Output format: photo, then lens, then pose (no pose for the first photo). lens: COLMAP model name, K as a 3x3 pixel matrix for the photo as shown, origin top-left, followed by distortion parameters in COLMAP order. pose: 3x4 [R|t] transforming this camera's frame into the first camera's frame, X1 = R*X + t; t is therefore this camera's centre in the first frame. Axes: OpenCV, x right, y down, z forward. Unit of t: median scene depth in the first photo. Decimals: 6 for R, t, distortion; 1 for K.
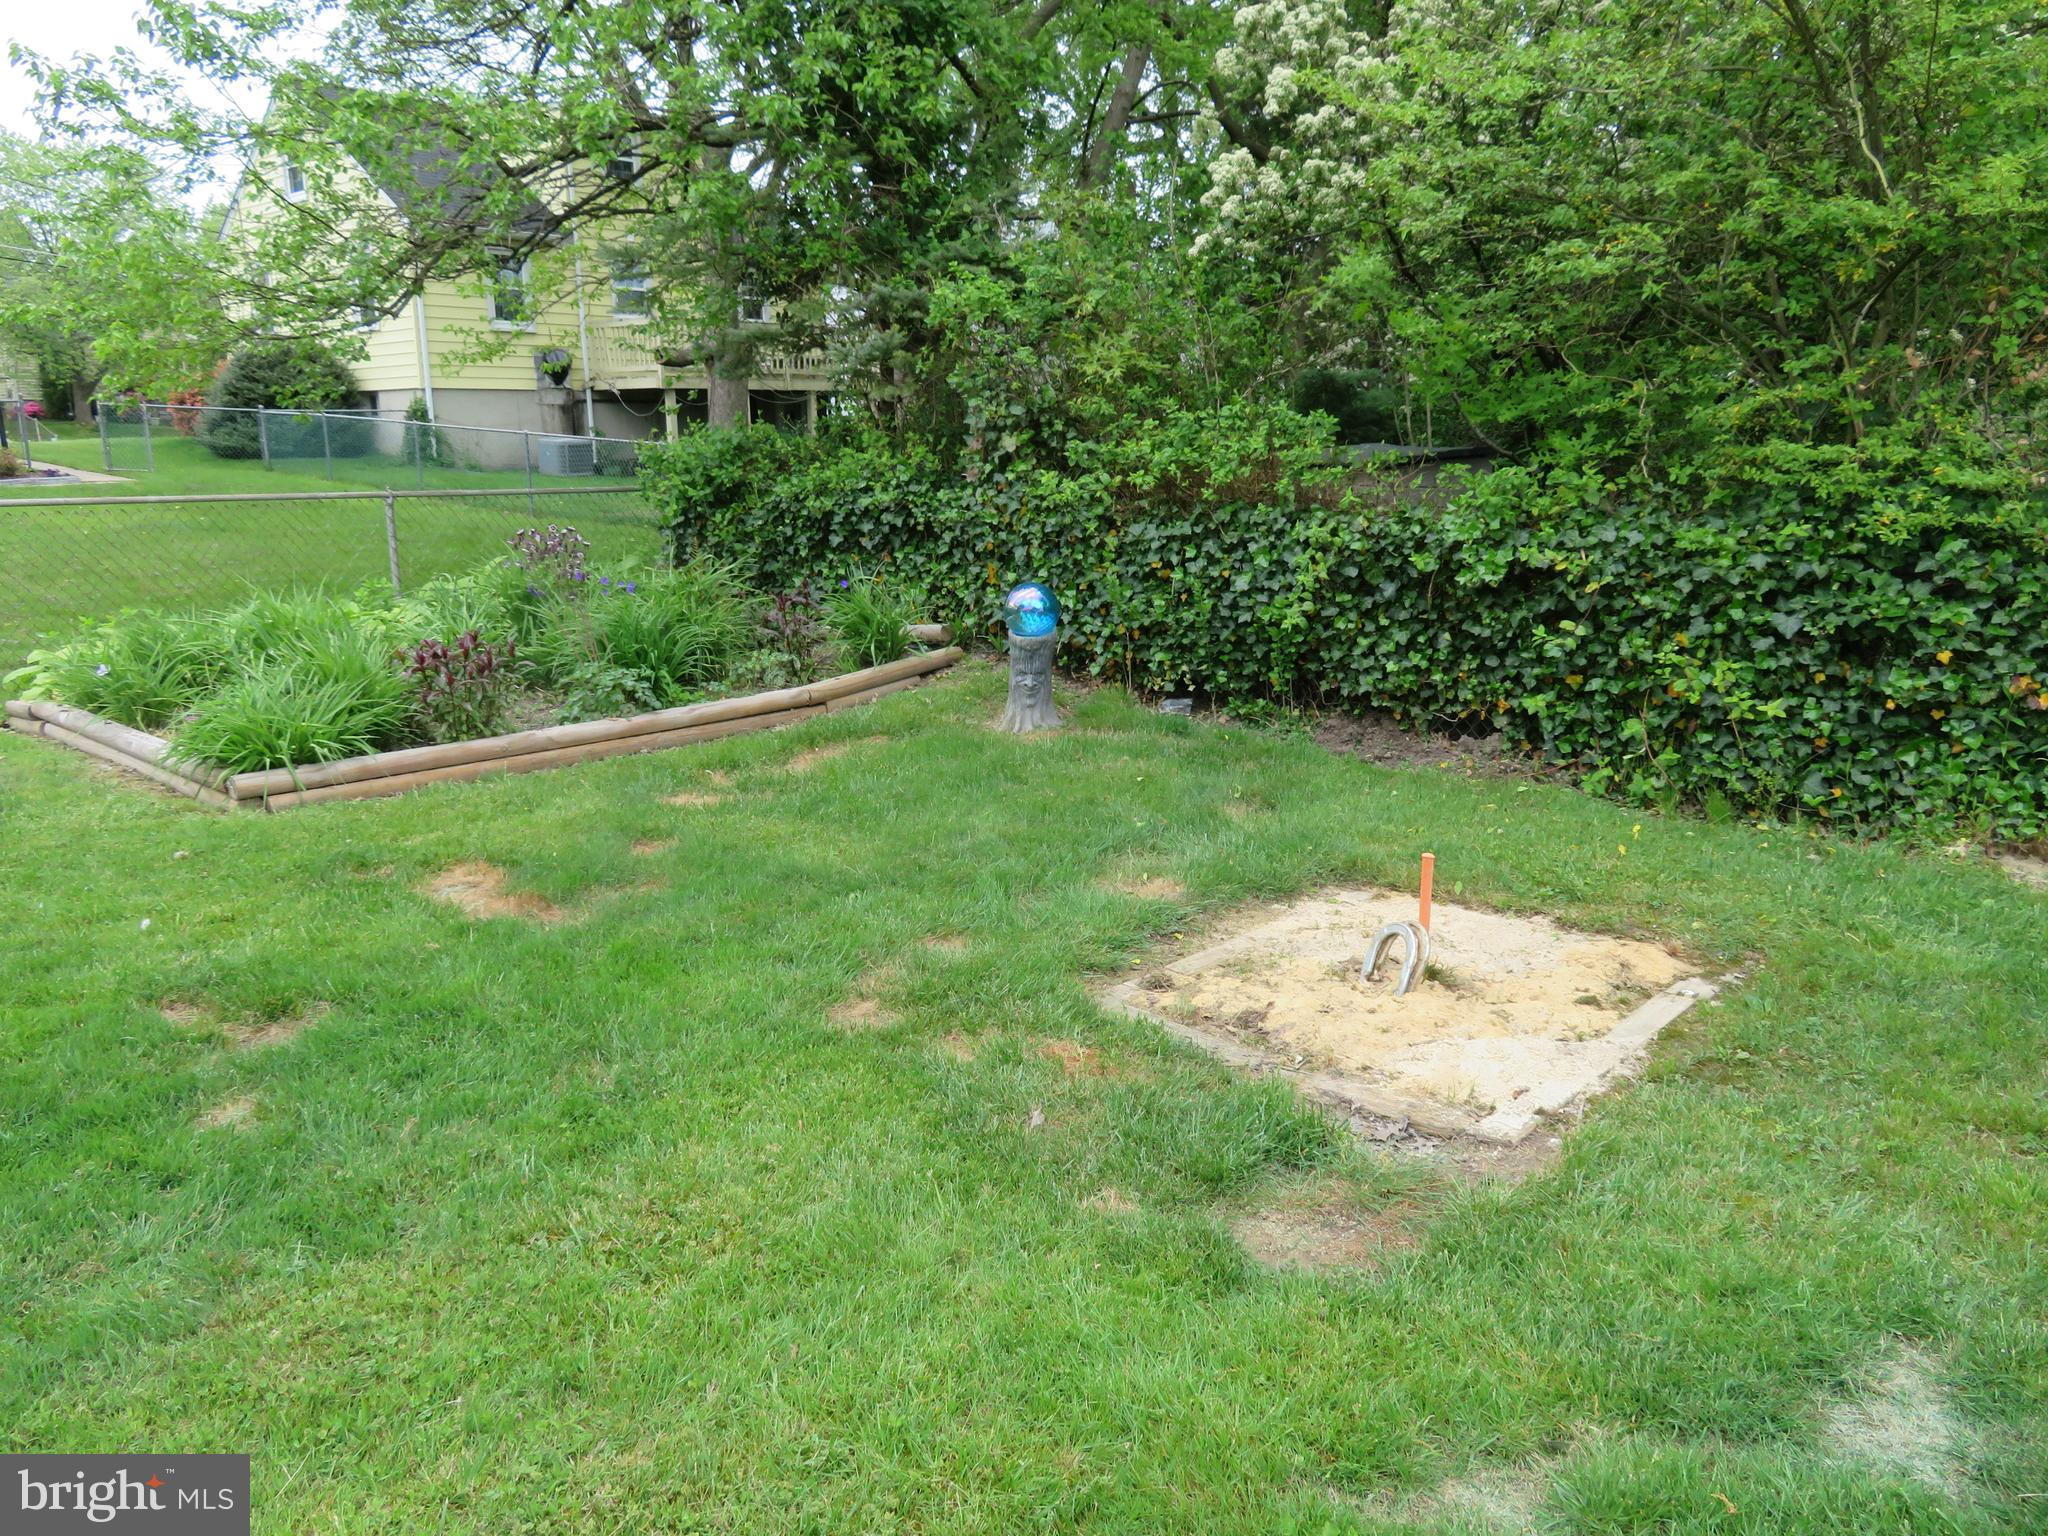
lens RADIAL K [[1470.1, 0, 1023.5], [0, 1470.1, 776.0], [0, 0, 1]] dist [-0.013097, 0.008387]
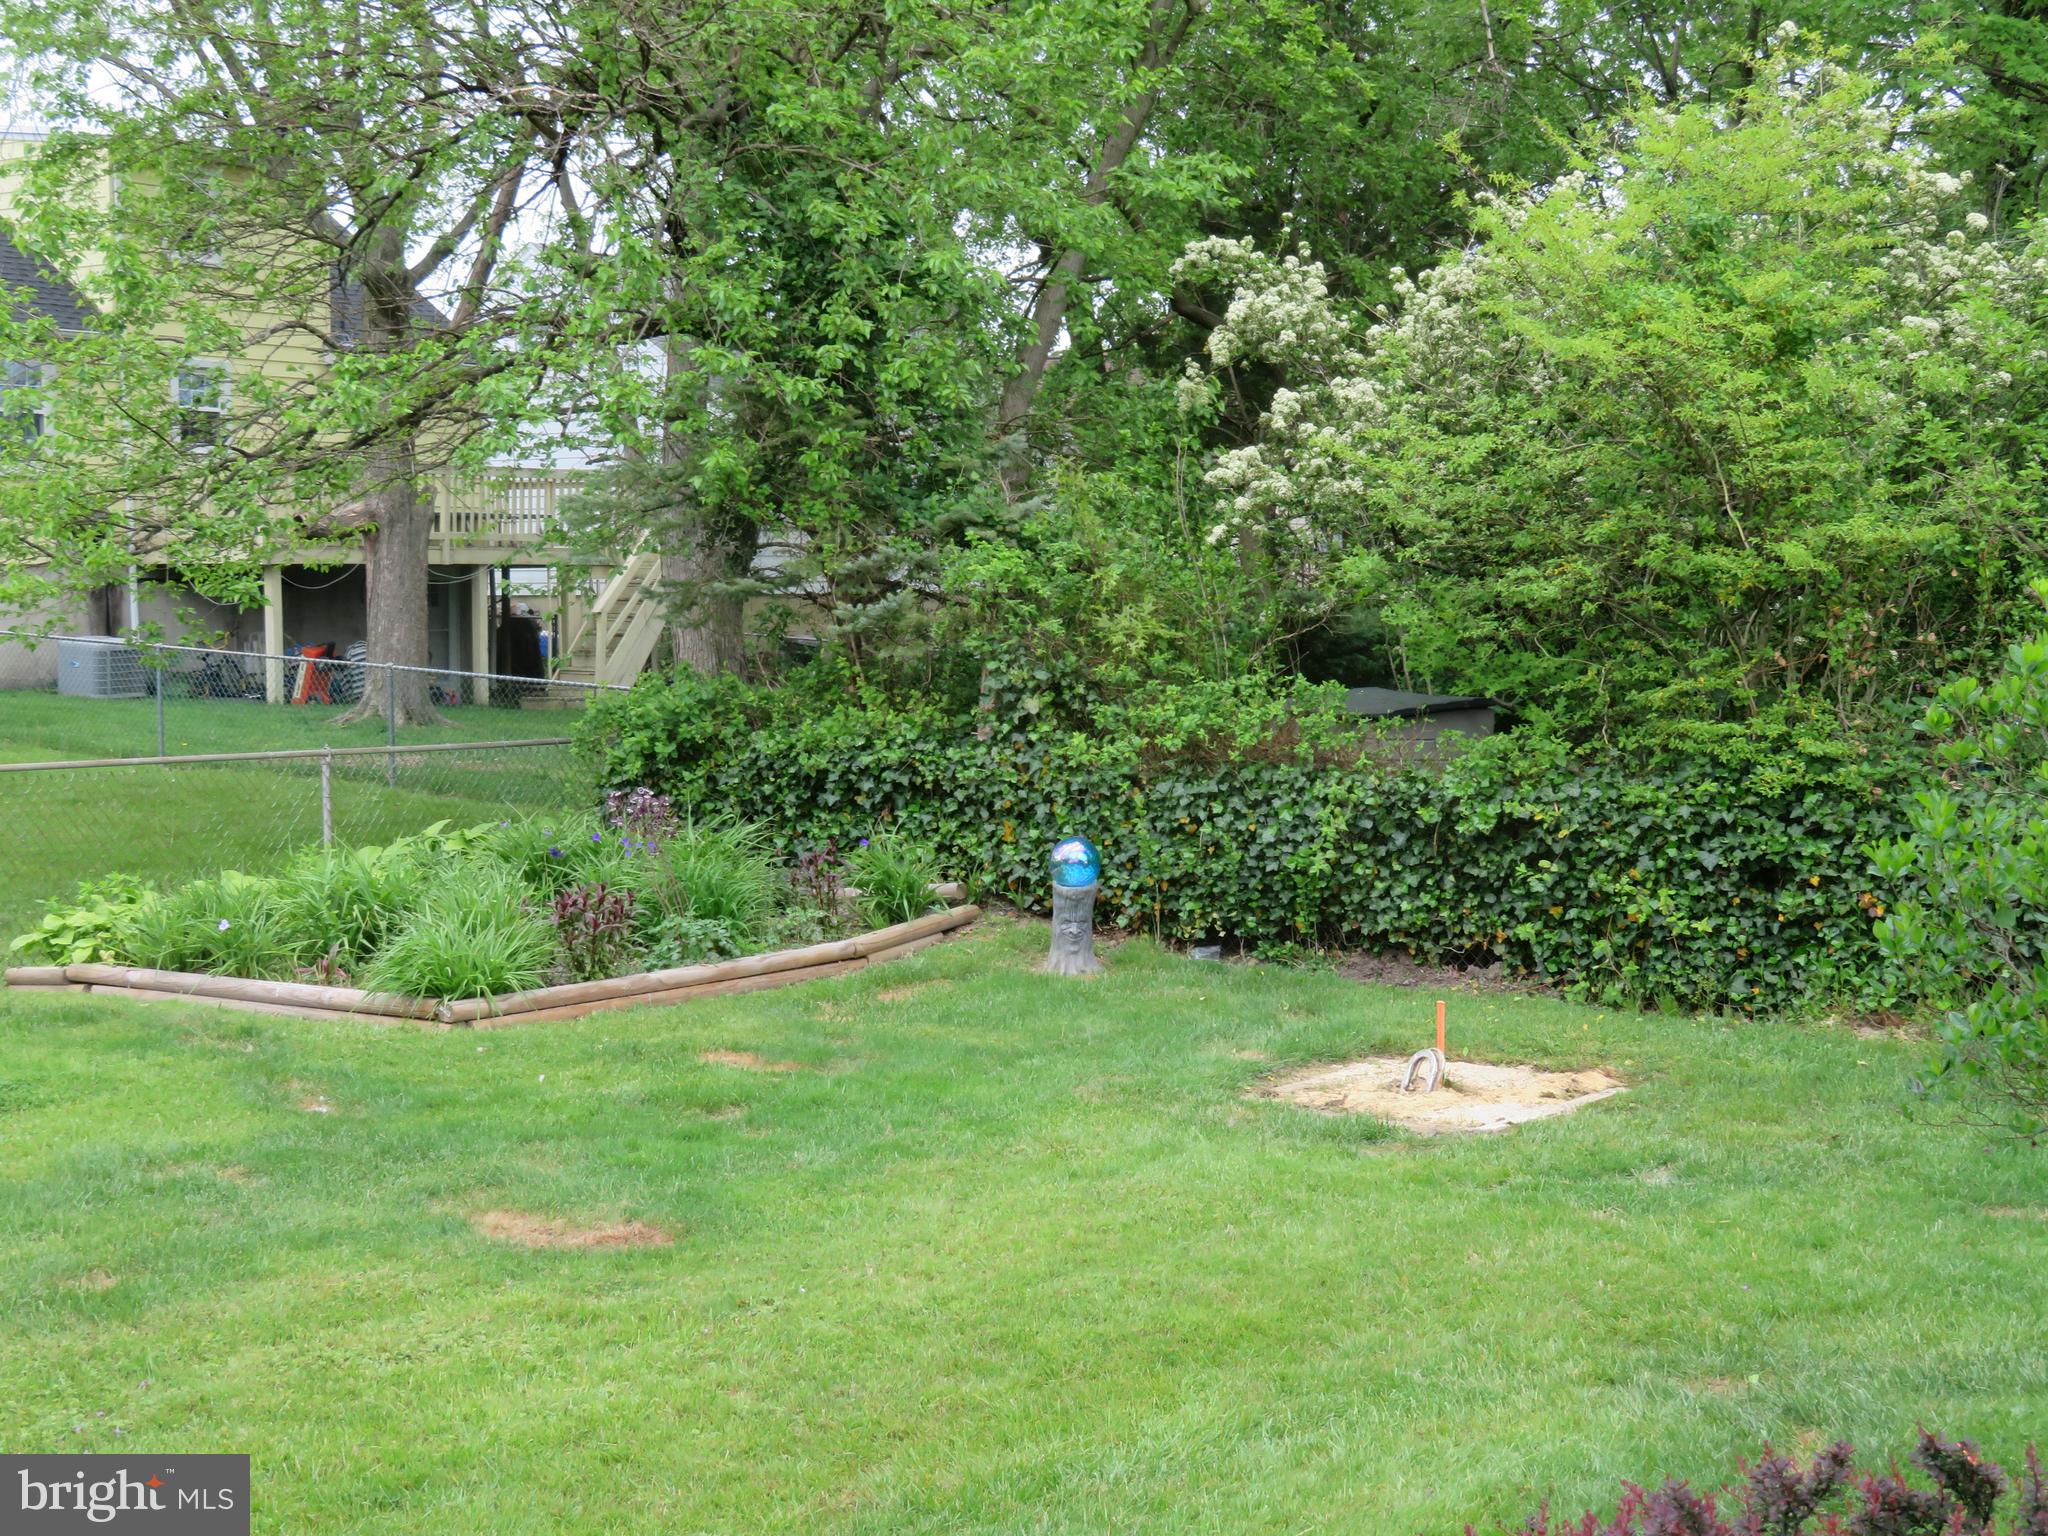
lens RADIAL K [[2750.5, 0, 1022.5], [0, 2750.5, 768.4], [0, 0, 1]] dist [-0.028559, 0.000000]
pose [[0.993127, -0.005961, 0.116887, -0.293131], [0.025275, 0.986058, -0.164469, 0.163416], [-0.114277, 0.166293, 0.979432, -1.071936]]
